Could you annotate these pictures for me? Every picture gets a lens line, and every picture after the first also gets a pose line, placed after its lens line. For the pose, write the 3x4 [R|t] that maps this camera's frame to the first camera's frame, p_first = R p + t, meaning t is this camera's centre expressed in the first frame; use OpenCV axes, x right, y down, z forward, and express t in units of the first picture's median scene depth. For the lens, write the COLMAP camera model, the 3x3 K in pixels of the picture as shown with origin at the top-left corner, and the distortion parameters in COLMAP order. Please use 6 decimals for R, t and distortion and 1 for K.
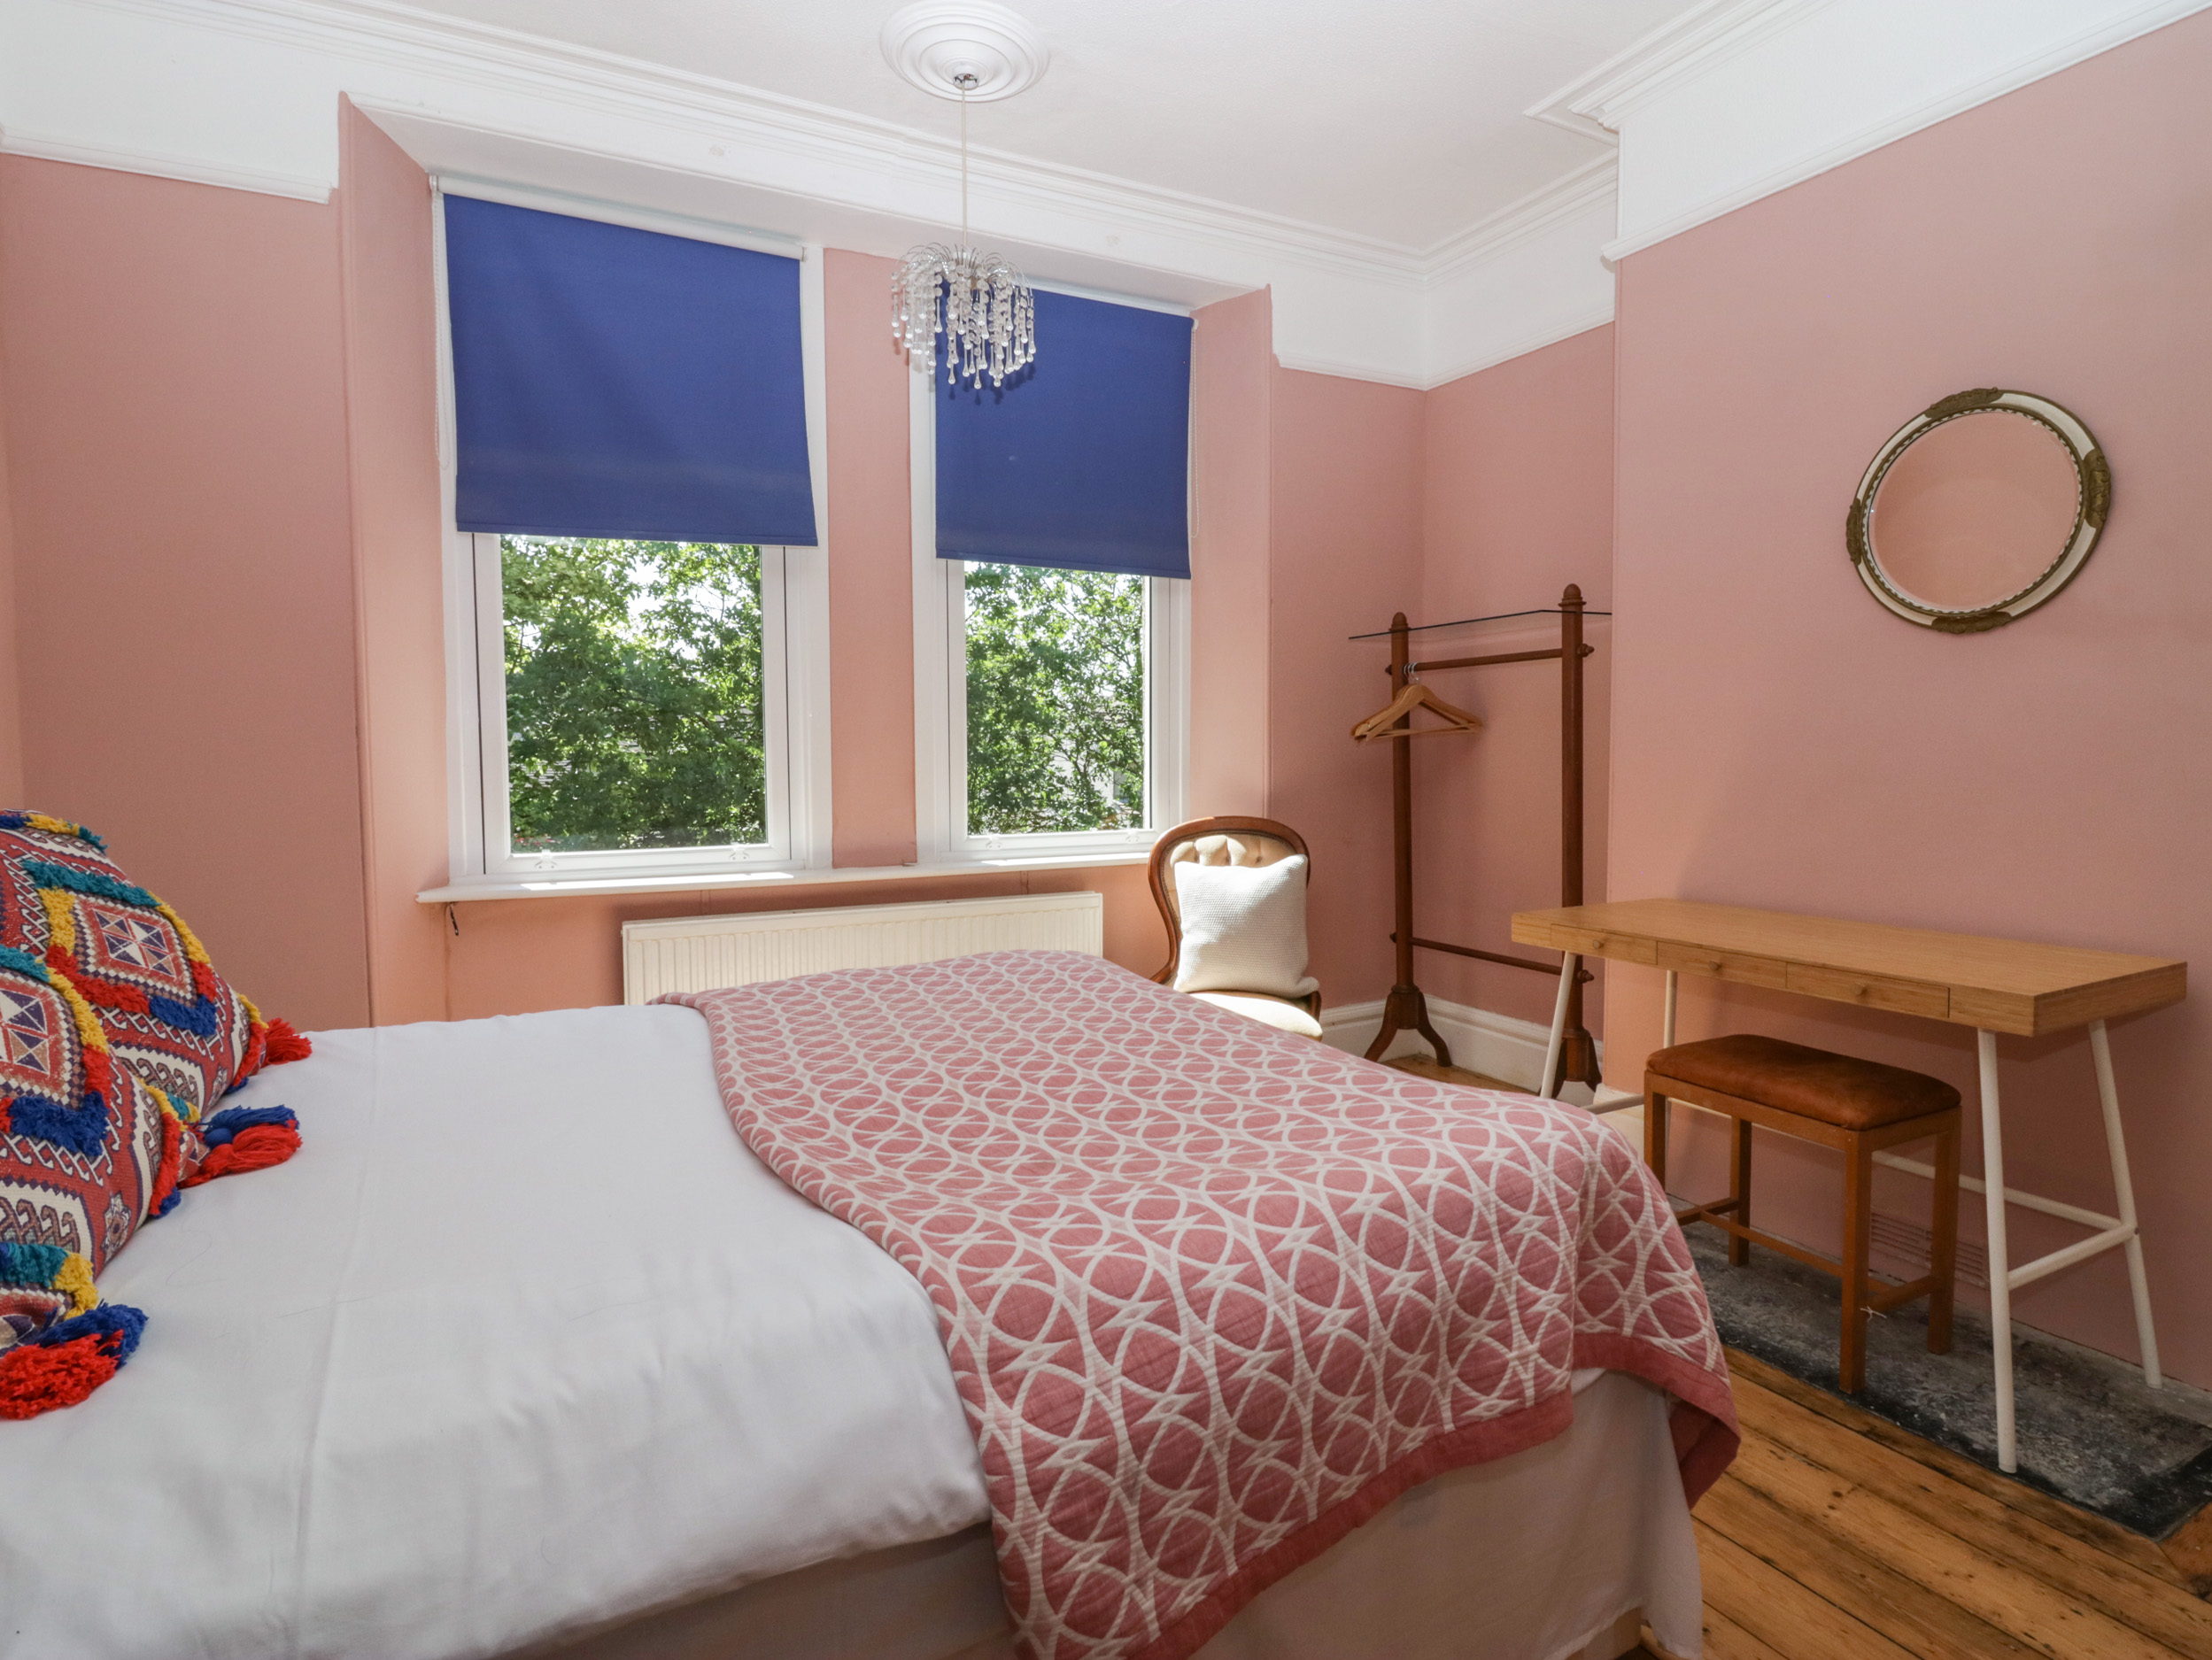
lens RADIAL K [[1155.0, 0, 1106.0], [0, 1155.0, 809.1], [0, 0, 1]] dist [-0.001367, -0.013724]
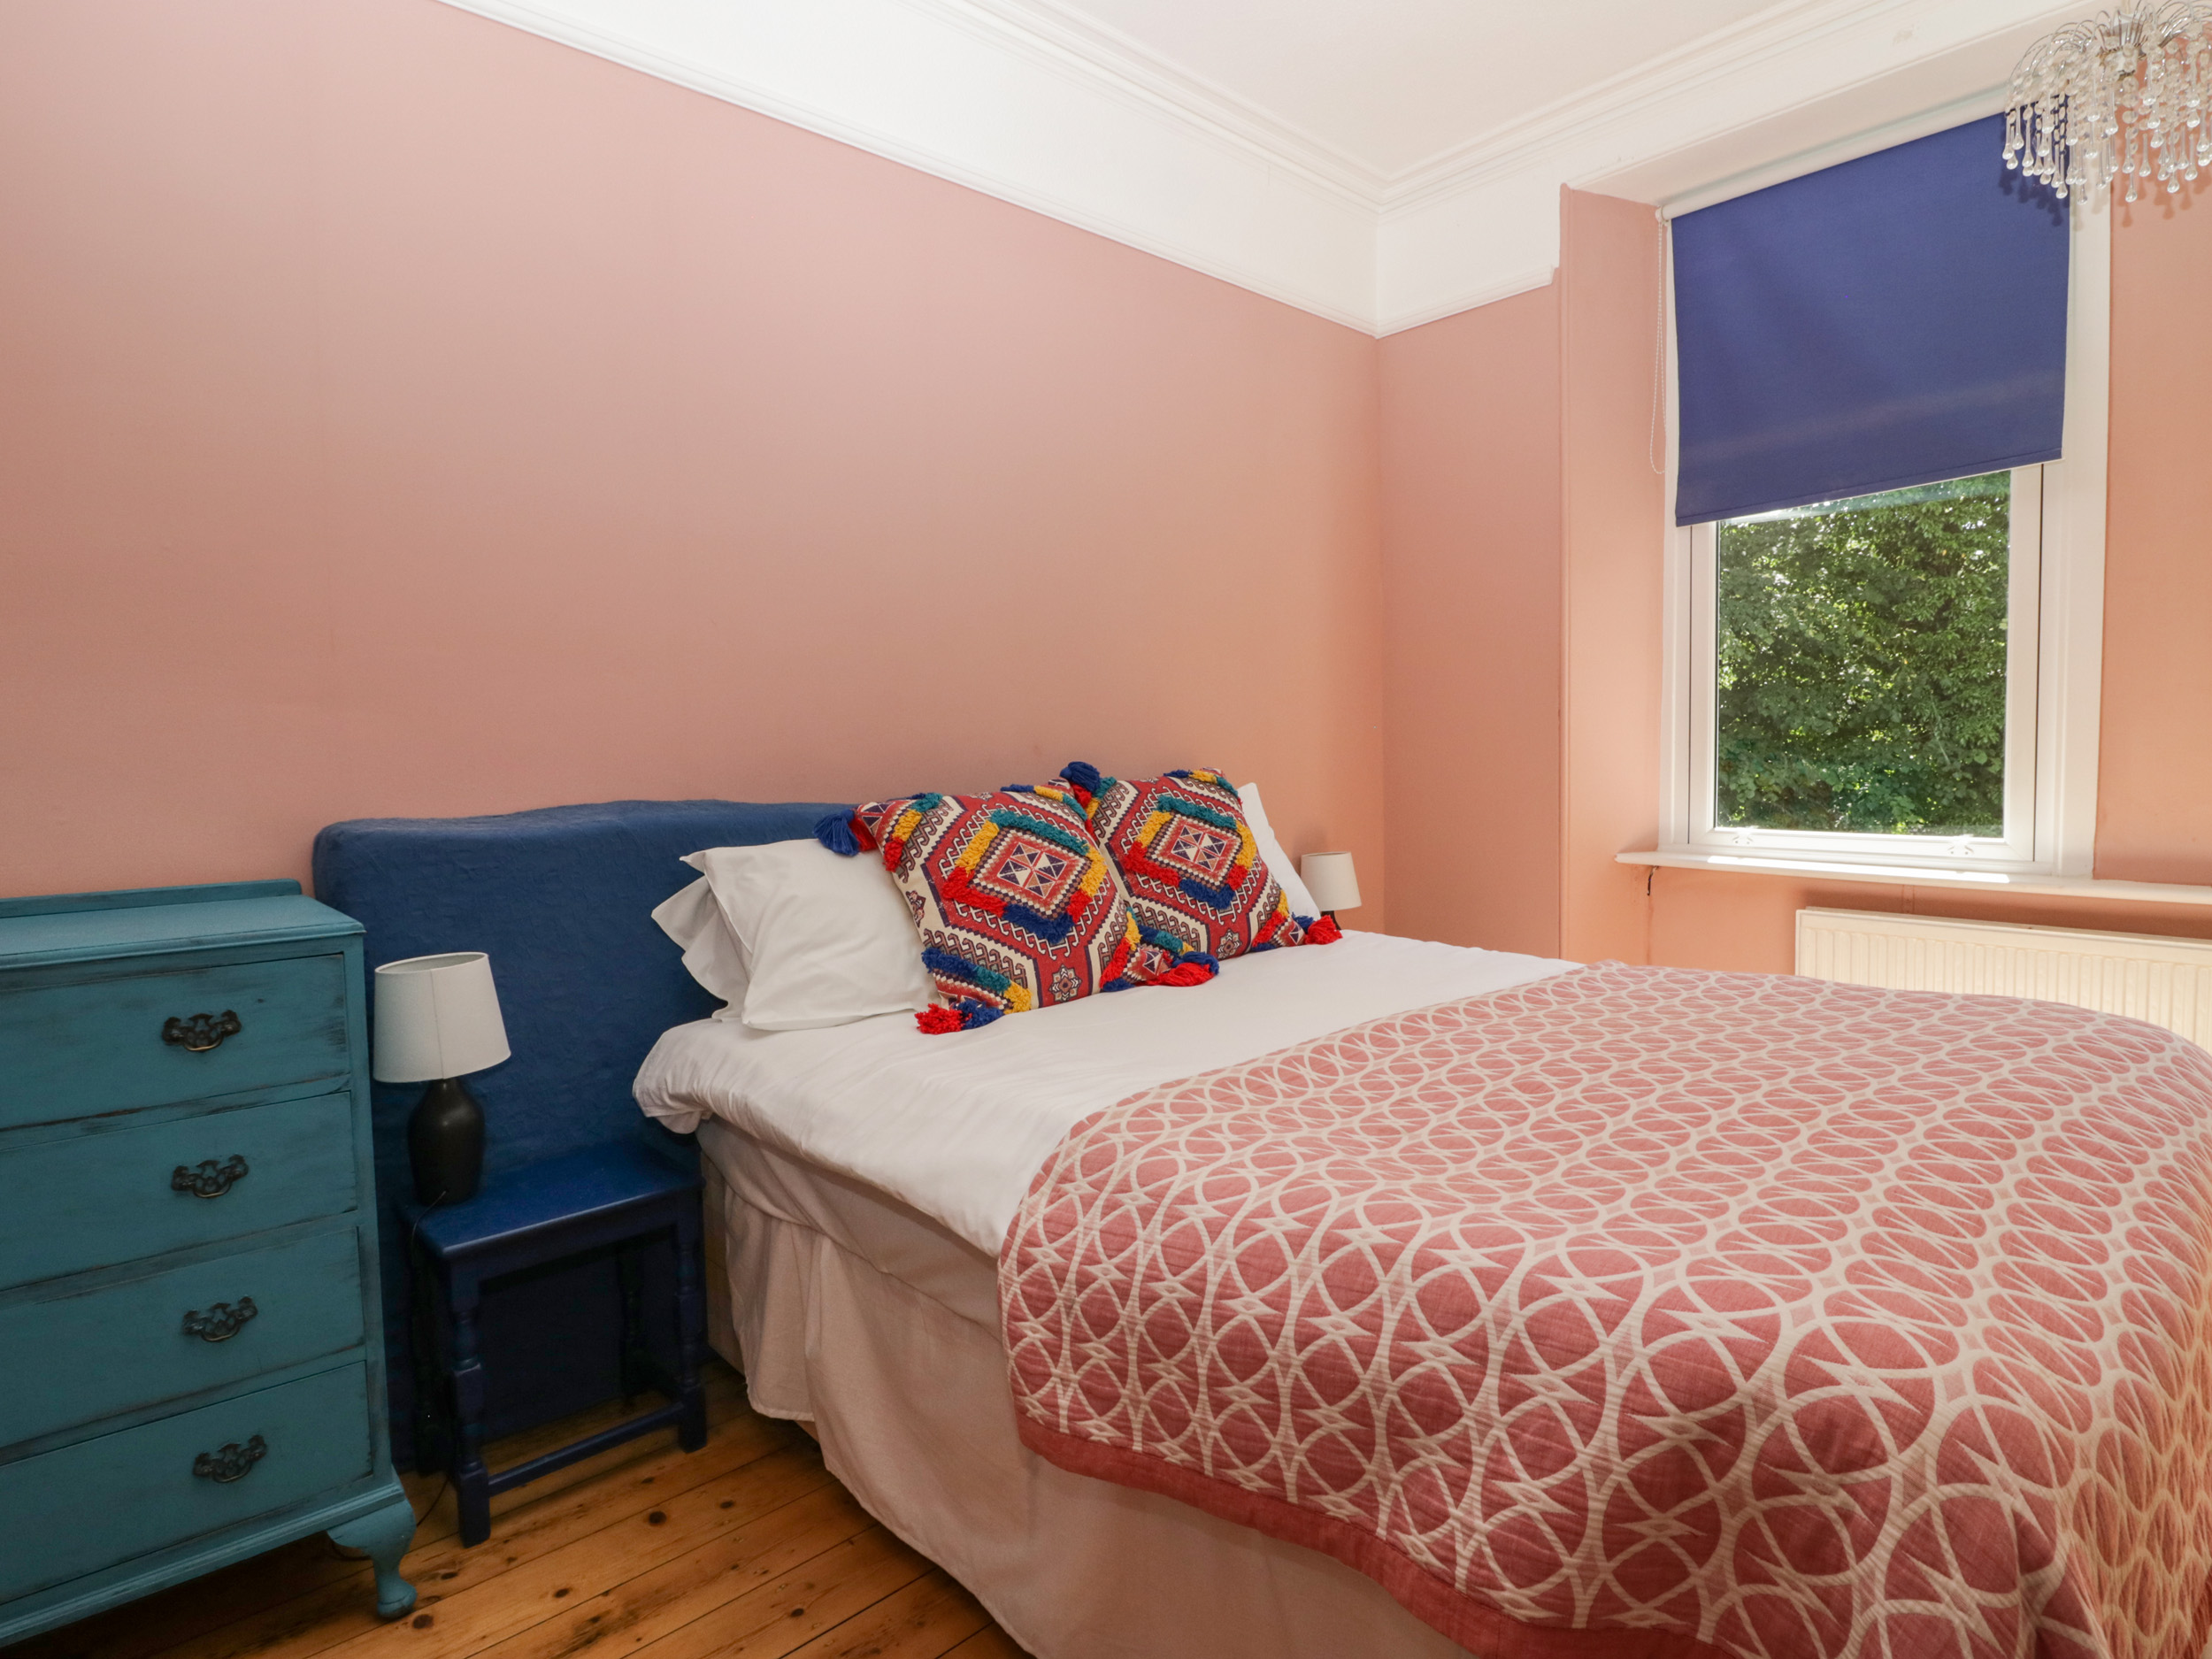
lens RADIAL K [[1155.1, 0, 1106.0], [0, 1155.1, 808.6], [0, 0, 1]] dist [-0.001367, -0.013724]
pose [[0.256730, 0.055000, -0.964917, 0.991763], [-0.036236, 0.998225, 0.047258, -0.020678], [0.965804, 0.022832, 0.258267, 0.559083]]
